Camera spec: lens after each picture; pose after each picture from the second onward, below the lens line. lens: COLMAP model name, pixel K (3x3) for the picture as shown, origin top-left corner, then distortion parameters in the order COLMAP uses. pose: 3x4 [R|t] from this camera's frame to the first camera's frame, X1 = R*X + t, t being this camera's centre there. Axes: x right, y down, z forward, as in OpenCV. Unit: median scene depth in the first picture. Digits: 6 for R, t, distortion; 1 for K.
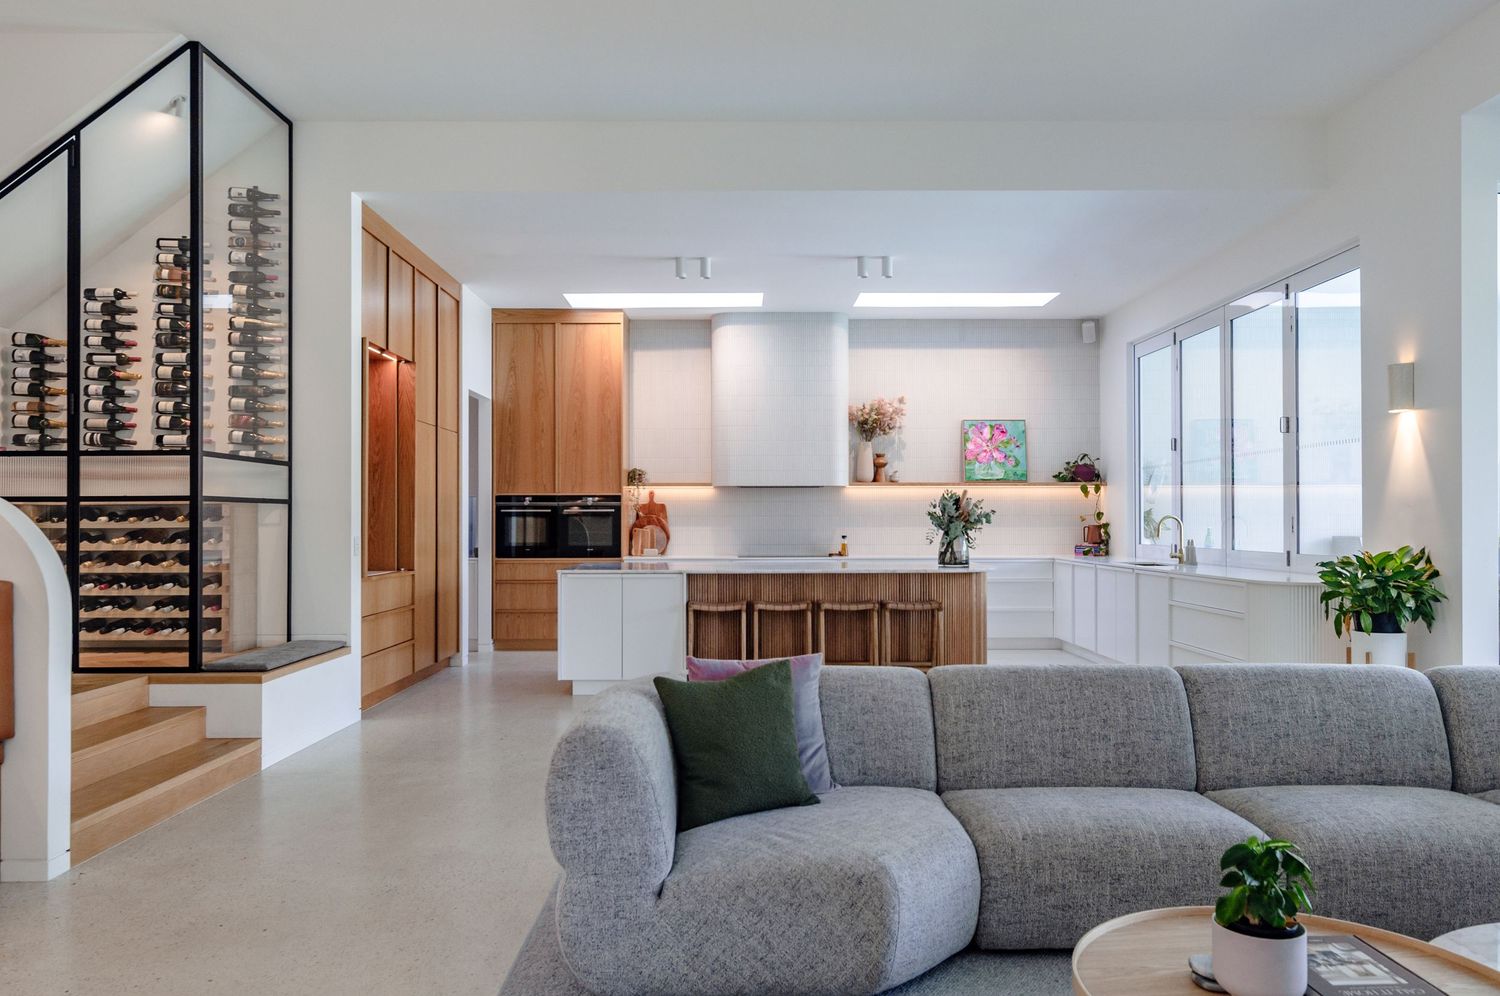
lens RADIAL K [[1049.0, 0, 737.5], [0, 1049.0, 507.9], [0, 0, 1]] dist [0.009715, 0.000455]
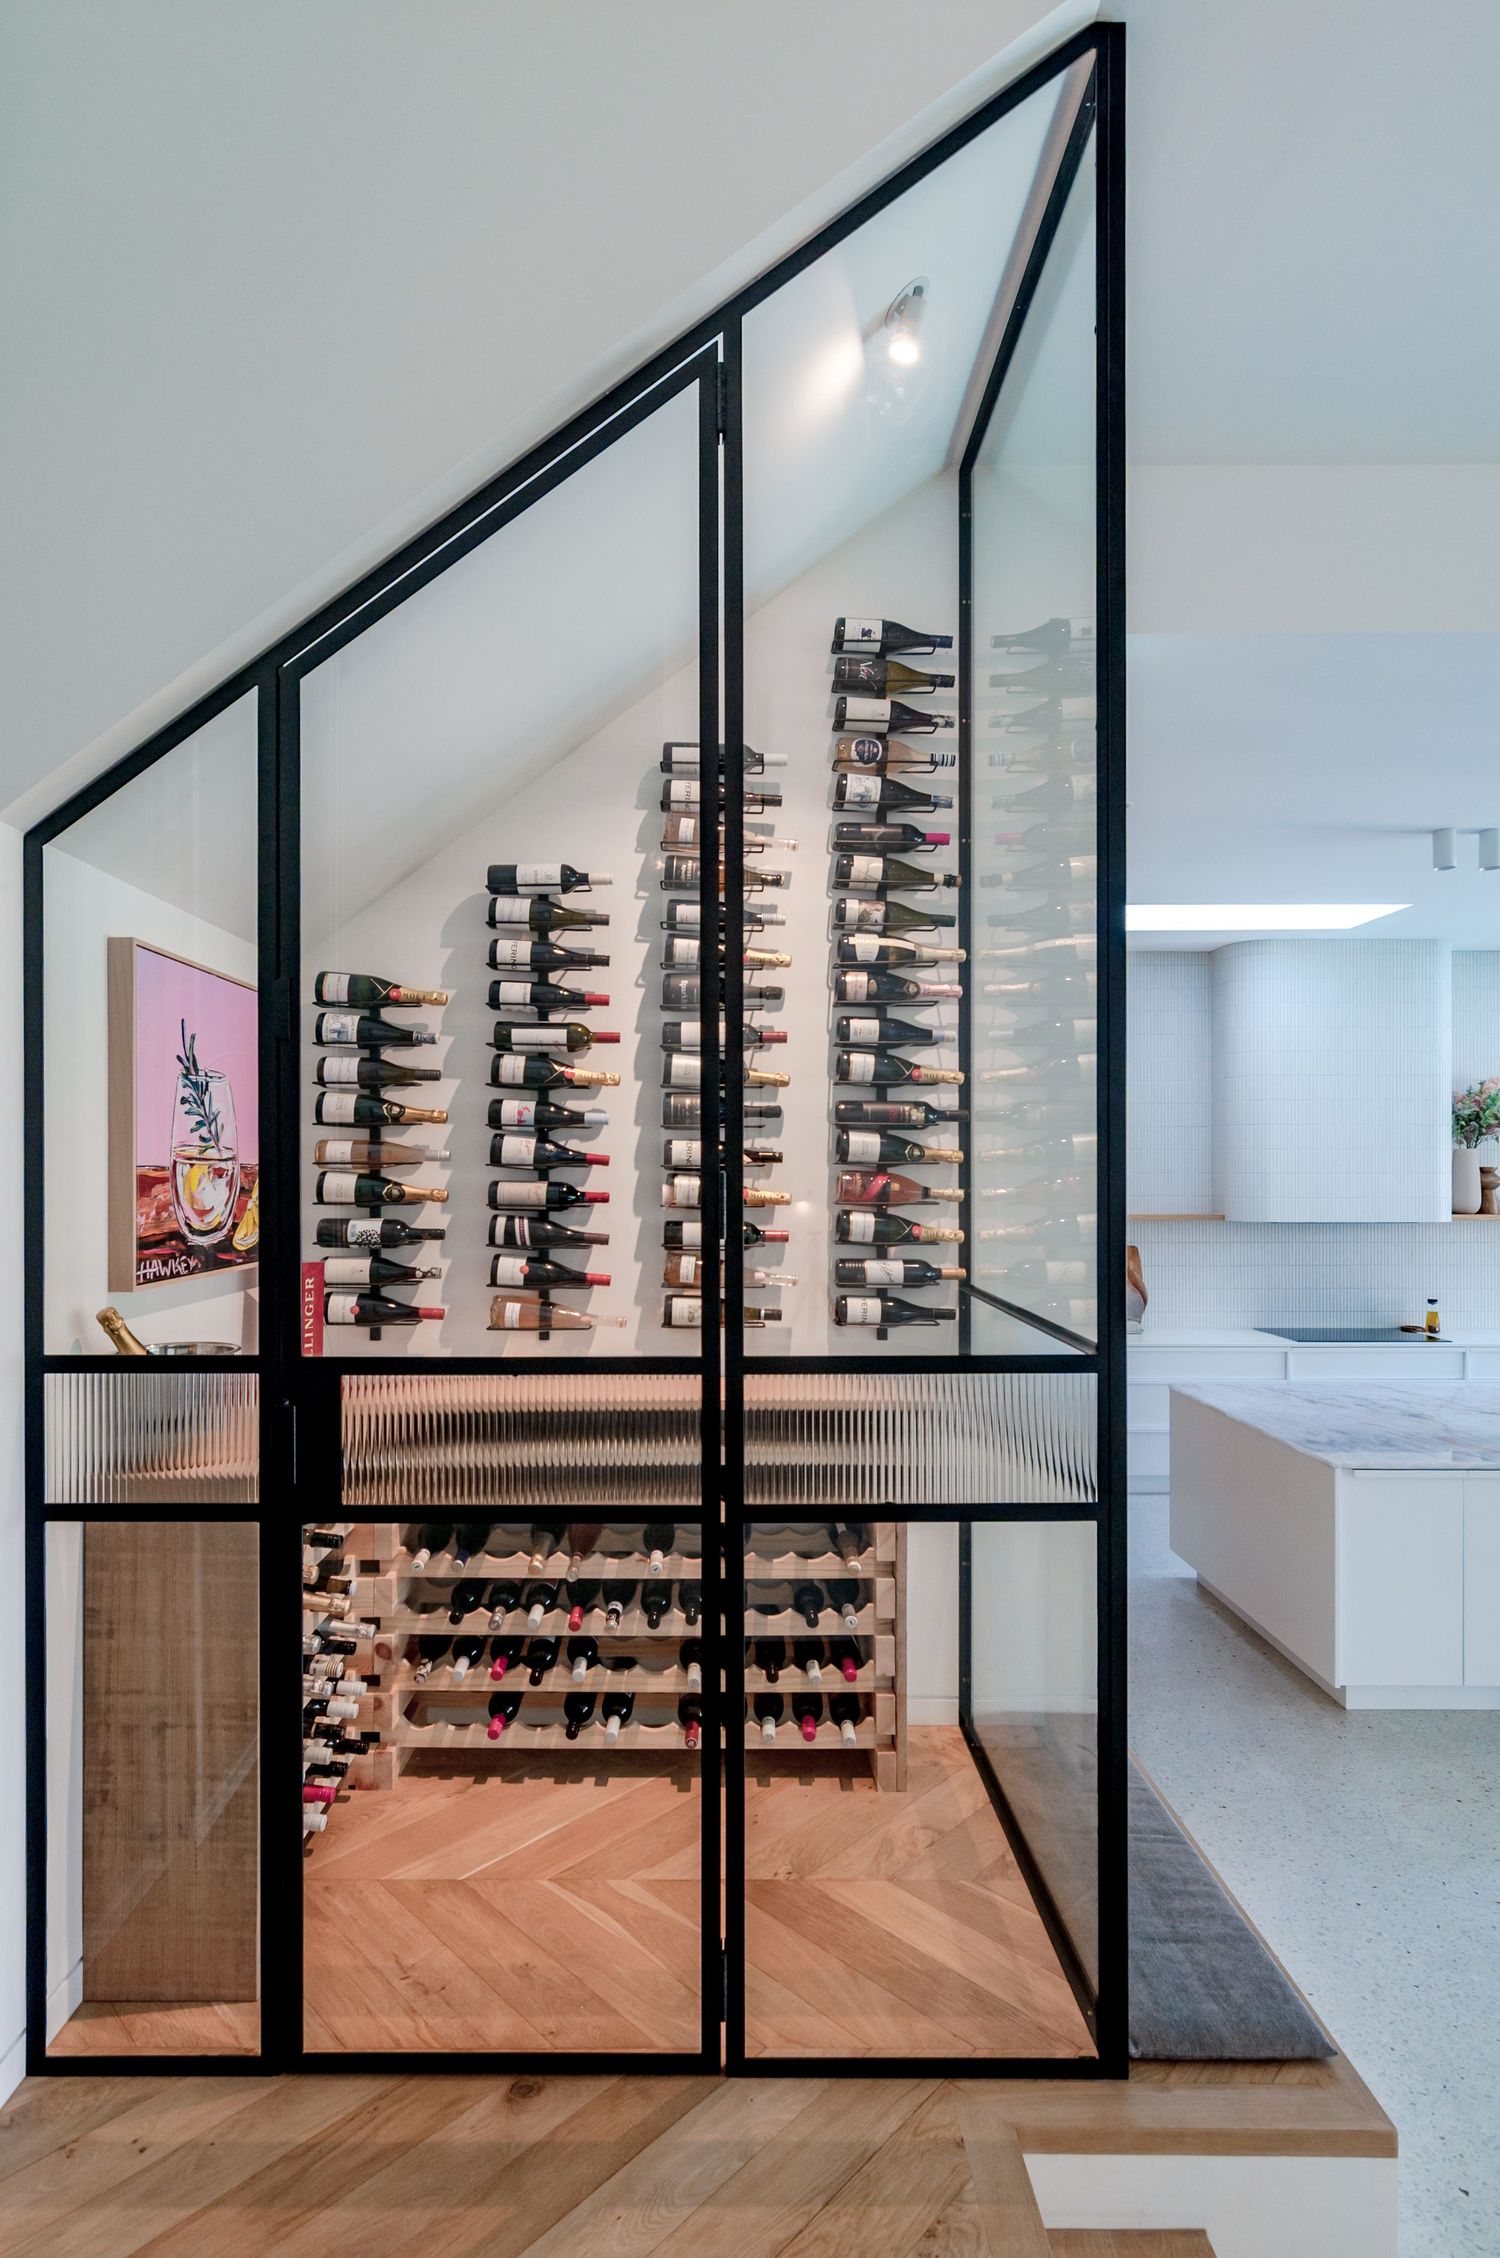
lens RADIAL K [[1099.1, 0, 710.3], [0, 1099.1, 1166.5], [0, 0, 1]] dist [-0.002106, 0.000276]
pose [[0.999983, 0.003618, -0.004631, -0.530192], [-0.003563, 0.999925, 0.011728, -0.096078], [0.004673, -0.011711, 0.999921, 0.570046]]
